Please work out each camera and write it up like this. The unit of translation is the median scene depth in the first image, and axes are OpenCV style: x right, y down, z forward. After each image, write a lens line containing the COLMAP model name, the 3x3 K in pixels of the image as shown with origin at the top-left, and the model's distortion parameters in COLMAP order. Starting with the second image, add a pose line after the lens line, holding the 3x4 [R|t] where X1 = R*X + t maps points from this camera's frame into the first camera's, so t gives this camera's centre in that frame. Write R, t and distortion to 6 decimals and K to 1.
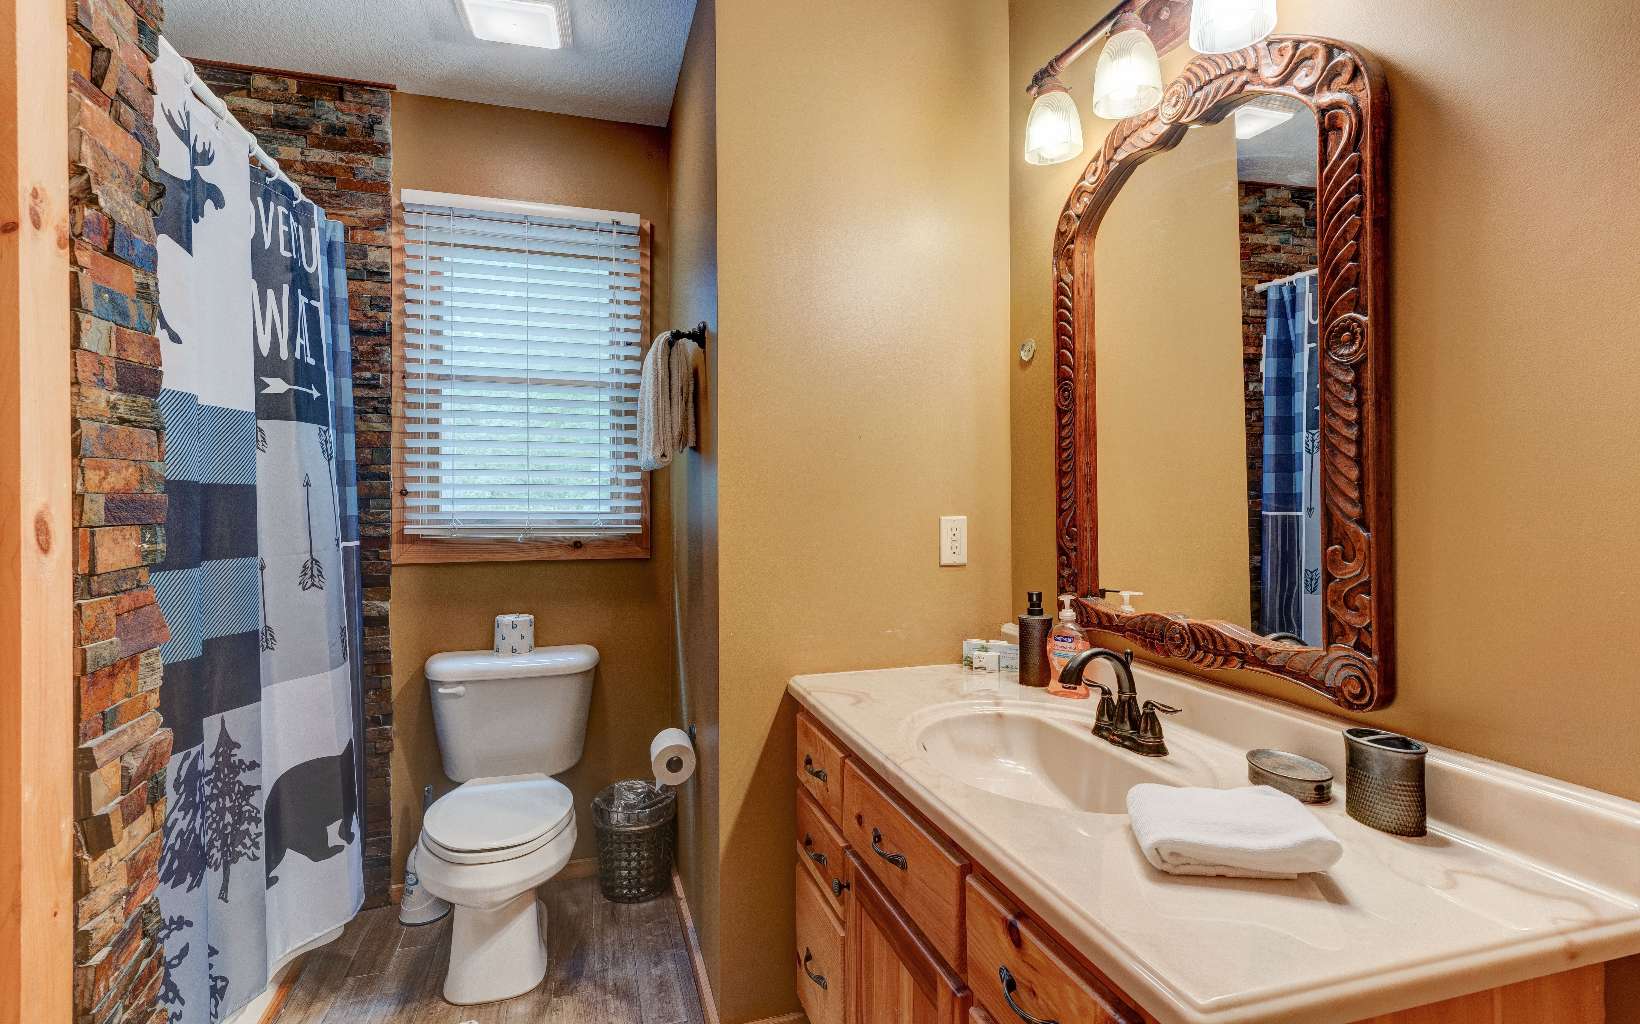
lens RADIAL K [[810.2, 0, 814.3], [0, 810.2, 489.7], [0, 0, 1]] dist [0.017998, 0.001031]
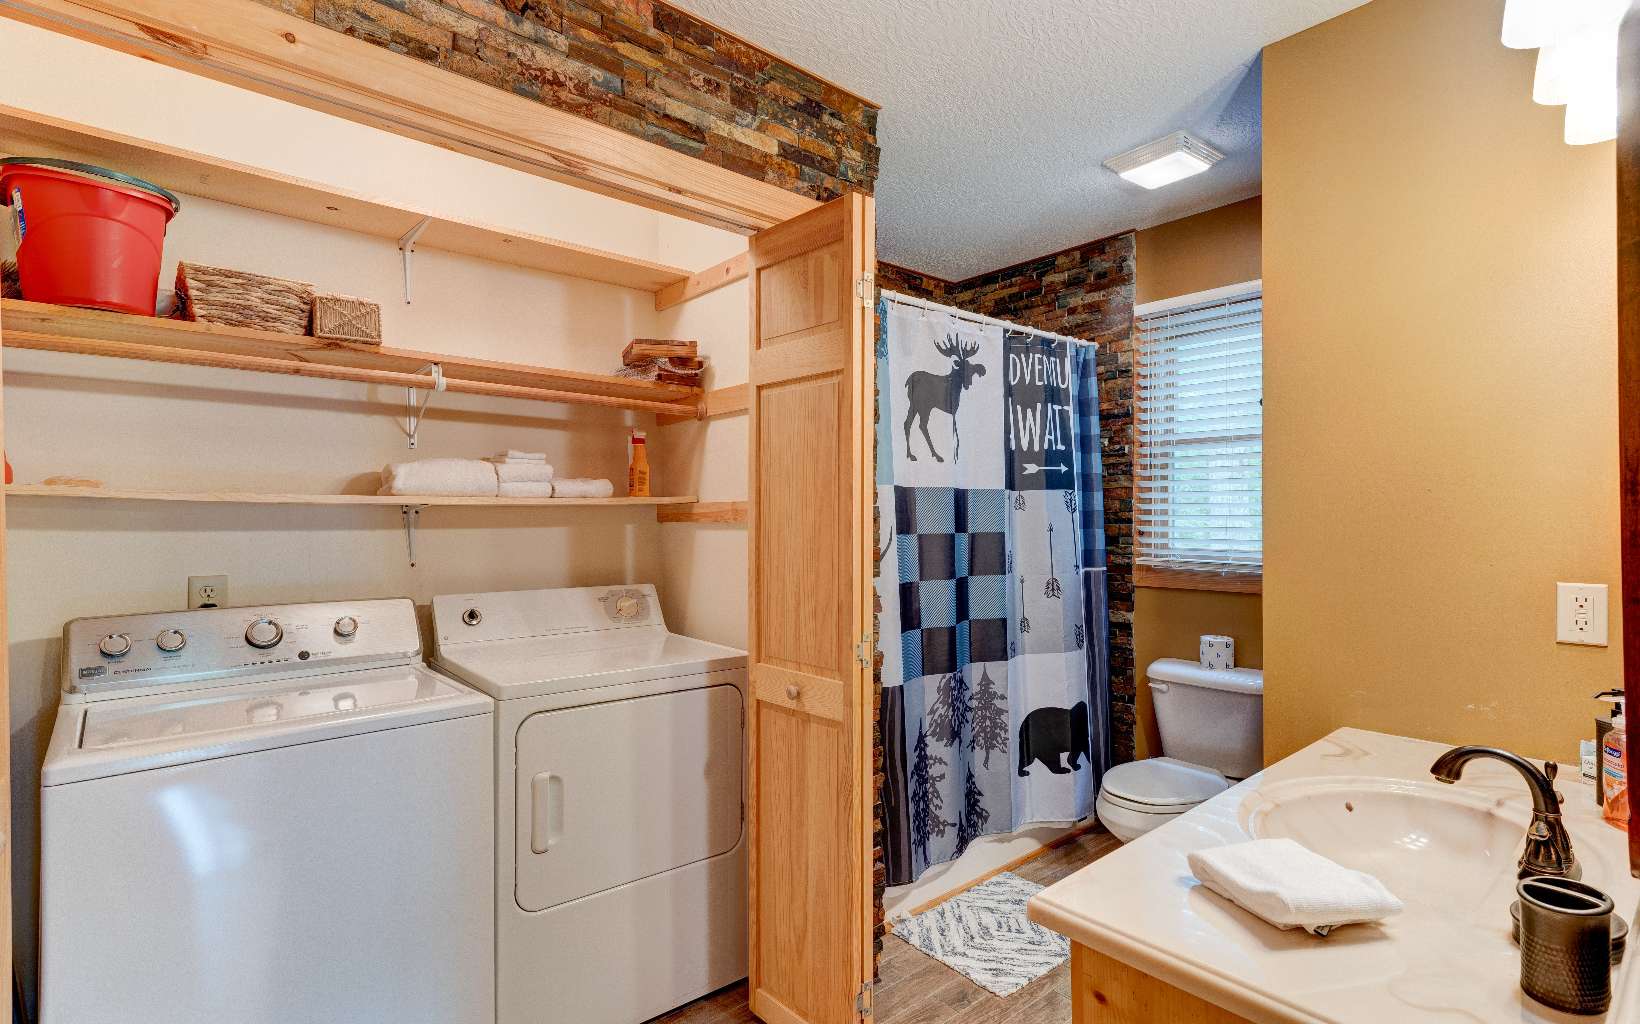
lens RADIAL K [[810.2, 0, 823.3], [0, 810.2, 511.3], [0, 0, 1]] dist [0.017998, 0.001031]
pose [[0.405936, -0.003841, -0.913894, 0.523481], [0.014186, 0.999897, 0.002099, -0.043621], [0.913792, -0.013816, 0.405948, -0.015671]]
